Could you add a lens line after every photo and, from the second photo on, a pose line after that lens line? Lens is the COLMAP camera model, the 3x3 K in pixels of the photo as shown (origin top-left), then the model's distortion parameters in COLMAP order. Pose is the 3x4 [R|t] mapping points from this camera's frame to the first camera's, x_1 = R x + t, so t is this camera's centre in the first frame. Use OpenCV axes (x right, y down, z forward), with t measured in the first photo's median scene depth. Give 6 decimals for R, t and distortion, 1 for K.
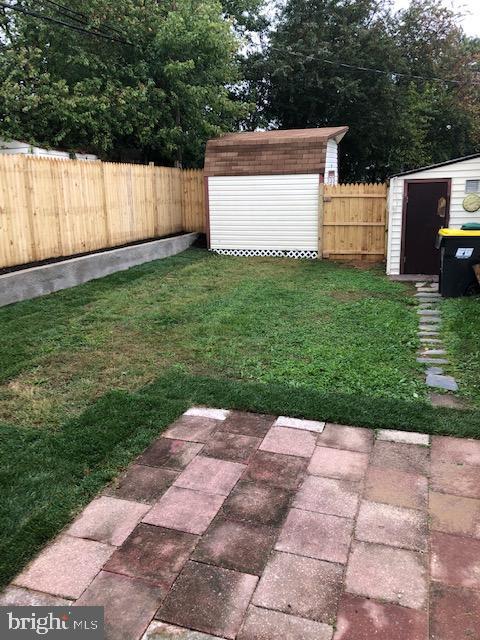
lens RADIAL K [[543.4, 0, 240.0], [0, 543.4, 320.0], [0, 0, 1]] dist [0.024905, -0.001998]
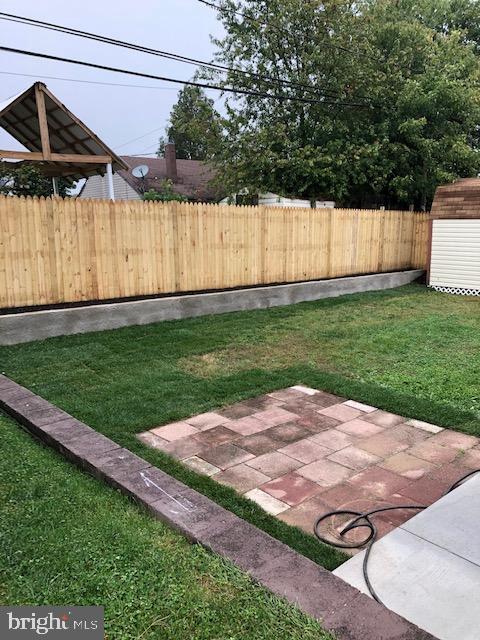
lens RADIAL K [[530.2, 0, 240.6], [0, 530.2, 341.9], [0, 0, 1]] dist [0.162375, -0.351750]
pose [[0.864953, 0.125683, -0.485861, 0.206671], [-0.135114, 0.990705, 0.015740, 0.019327], [0.483323, 0.052032, 0.873894, -0.152245]]
